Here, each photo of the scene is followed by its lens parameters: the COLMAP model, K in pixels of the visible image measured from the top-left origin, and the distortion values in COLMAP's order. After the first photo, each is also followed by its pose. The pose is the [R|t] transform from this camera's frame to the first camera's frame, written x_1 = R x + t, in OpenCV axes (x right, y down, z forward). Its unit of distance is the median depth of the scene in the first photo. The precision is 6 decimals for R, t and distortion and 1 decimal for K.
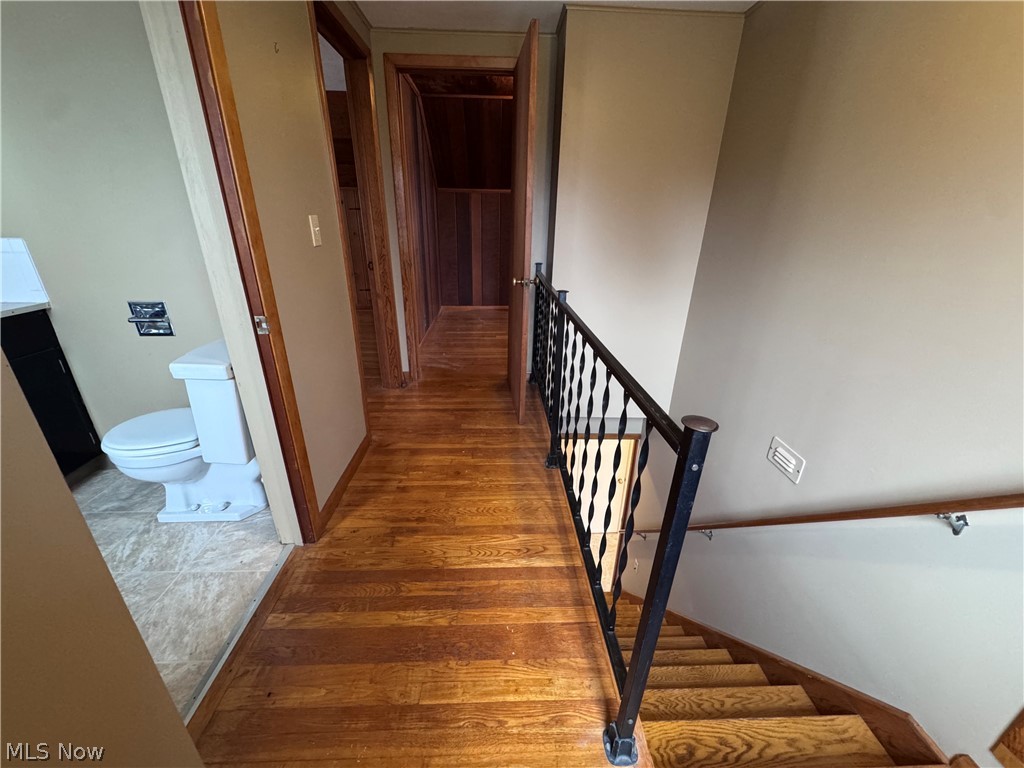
lens RADIAL K [[409.4, 0, 512.0], [0, 409.4, 384.0], [0, 0, 1]] dist [-0.000439, -0.000117]
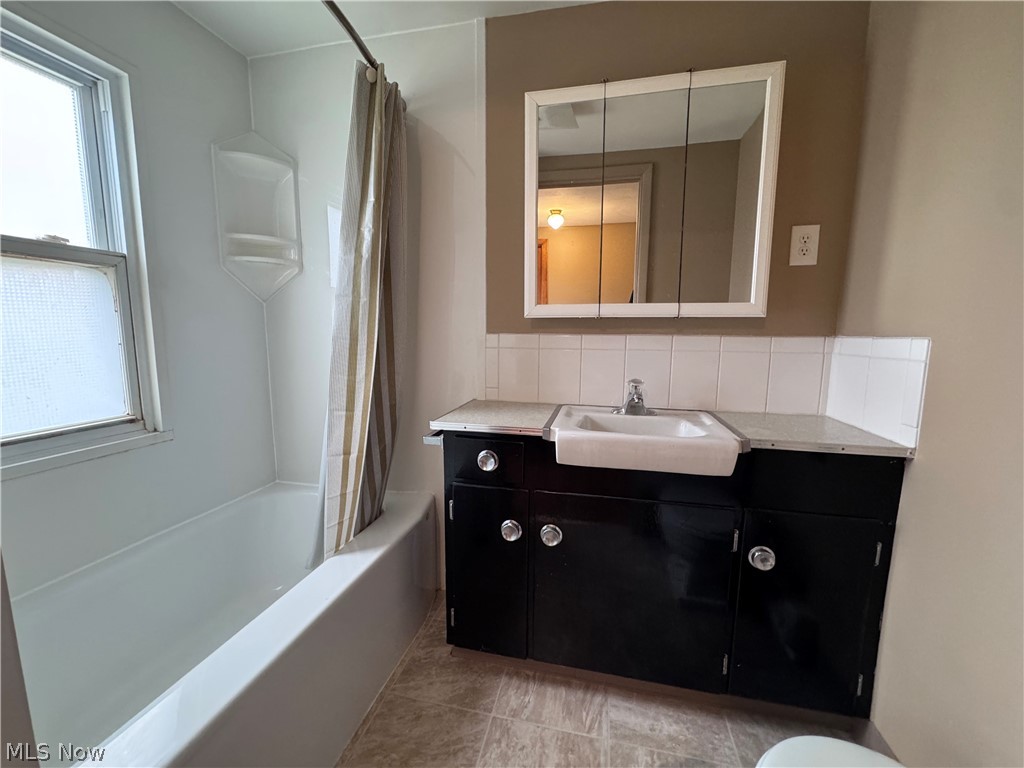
lens RADIAL K [[416.1, 0, 512.0], [0, 416.1, 384.0], [0, 0, 1]] dist [-0.001464, -0.000103]
pose [[-0.259306, 0.102417, -0.960349, -0.459120], [-0.378436, 0.904071, 0.198598, -0.180945], [0.888564, 0.414929, -0.195673, 0.580976]]
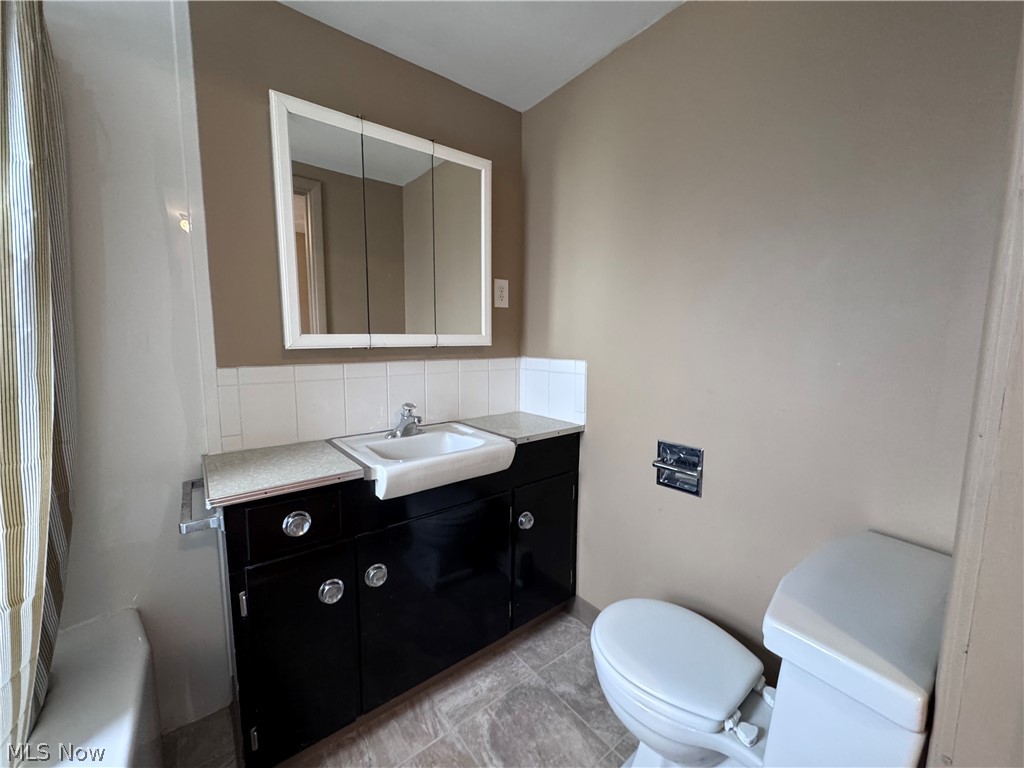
lens RADIAL K [[409.4, 0, 512.0], [0, 409.4, 384.0], [0, 0, 1]] dist [-0.000439, -0.000117]
pose [[0.588613, 0.075960, -0.804838, -0.474262], [-0.300289, 0.944888, -0.130437, -0.114980], [0.750574, 0.318461, 0.578983, 0.297800]]
